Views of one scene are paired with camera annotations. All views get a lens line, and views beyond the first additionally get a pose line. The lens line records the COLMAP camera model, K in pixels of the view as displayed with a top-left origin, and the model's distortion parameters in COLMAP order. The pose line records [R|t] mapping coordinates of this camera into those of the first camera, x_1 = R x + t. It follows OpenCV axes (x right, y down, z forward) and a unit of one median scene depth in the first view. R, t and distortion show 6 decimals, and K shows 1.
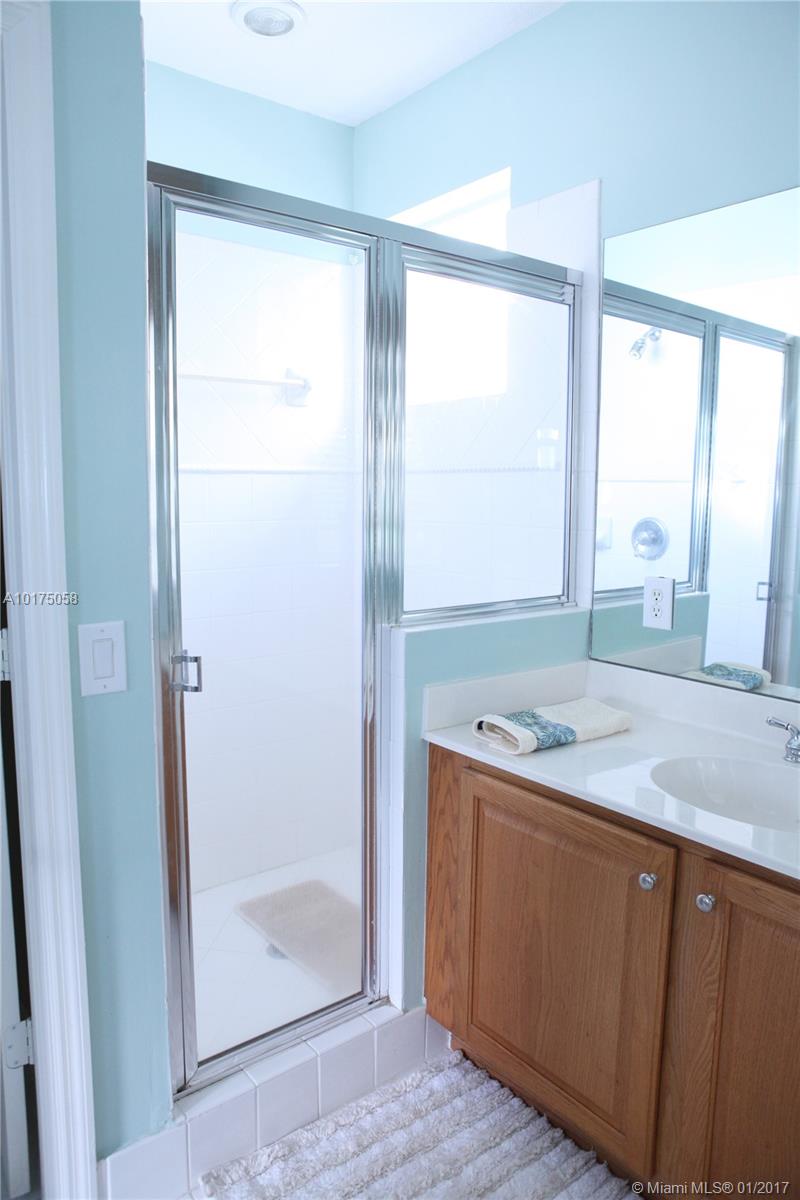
lens RADIAL K [[812.1, 0, 400.0], [0, 812.1, 600.0], [0, 0, 1]] dist [-0.103396, 0.077216]
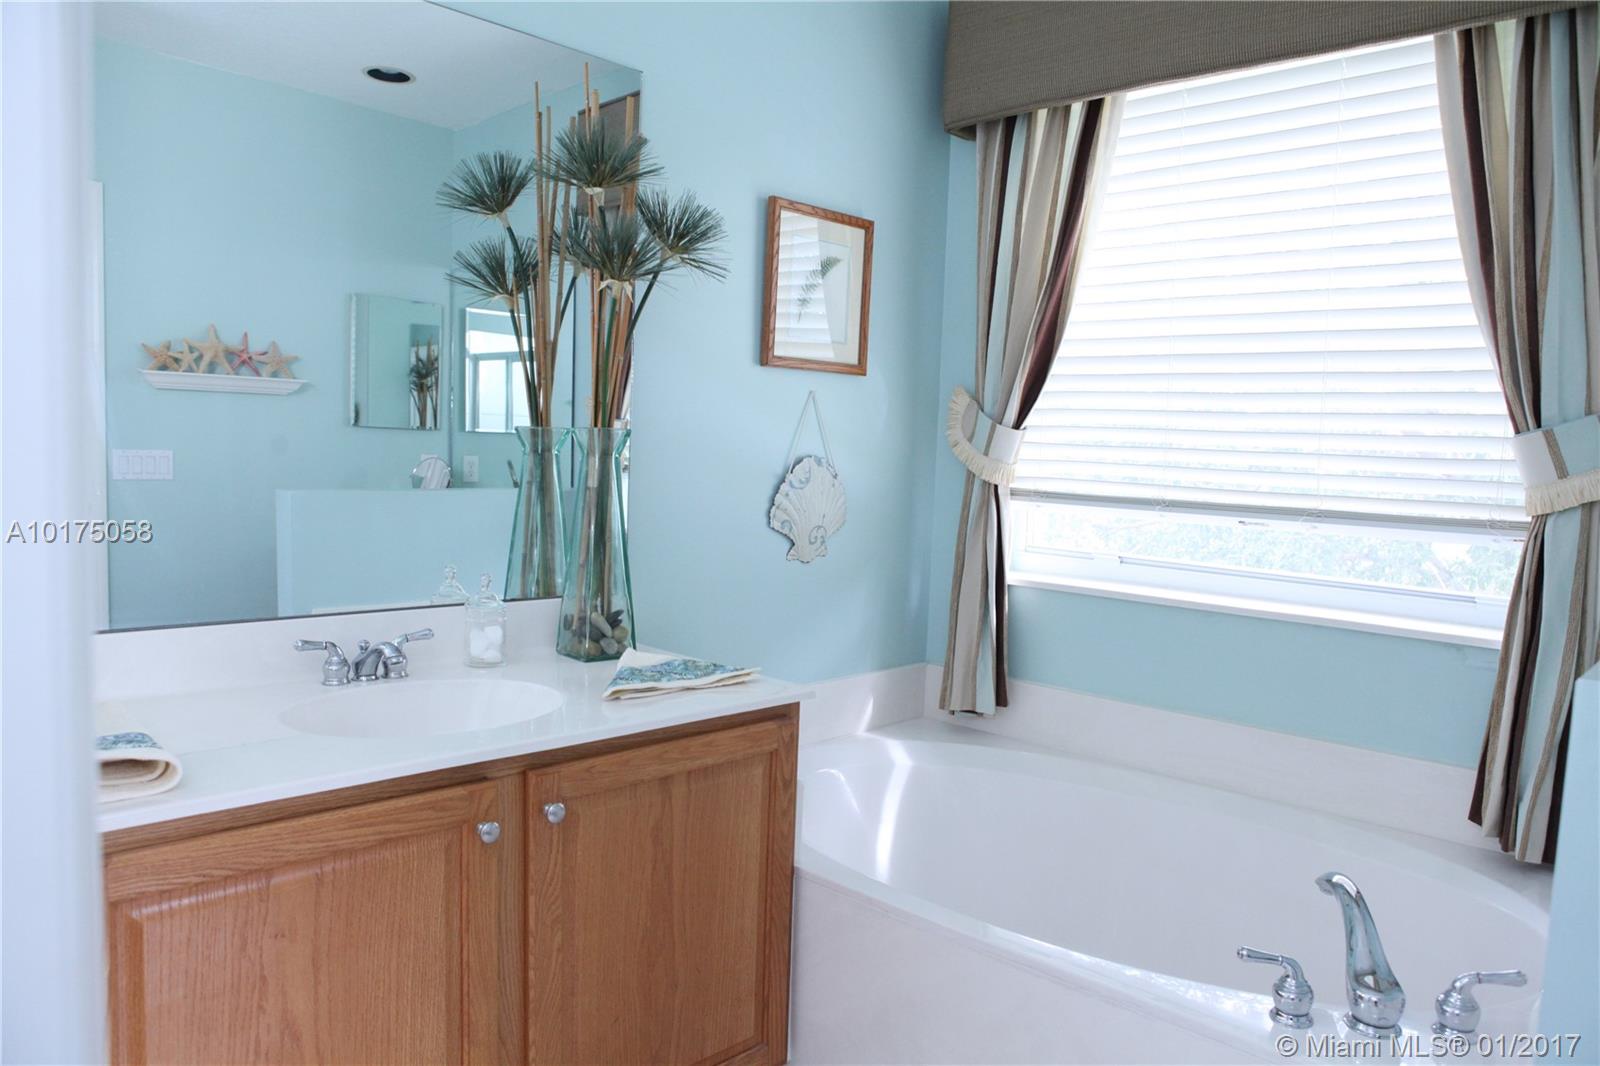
lens RADIAL K [[1082.9, 0, 800.0], [0, 1082.9, 533.0], [0, 0, 1]] dist [-0.103396, 0.077216]
pose [[-0.116907, -0.098594, 0.988237, -0.710764], [0.081280, 0.990772, 0.108462, -0.025965], [-0.989811, 0.093004, -0.107815, 0.758985]]
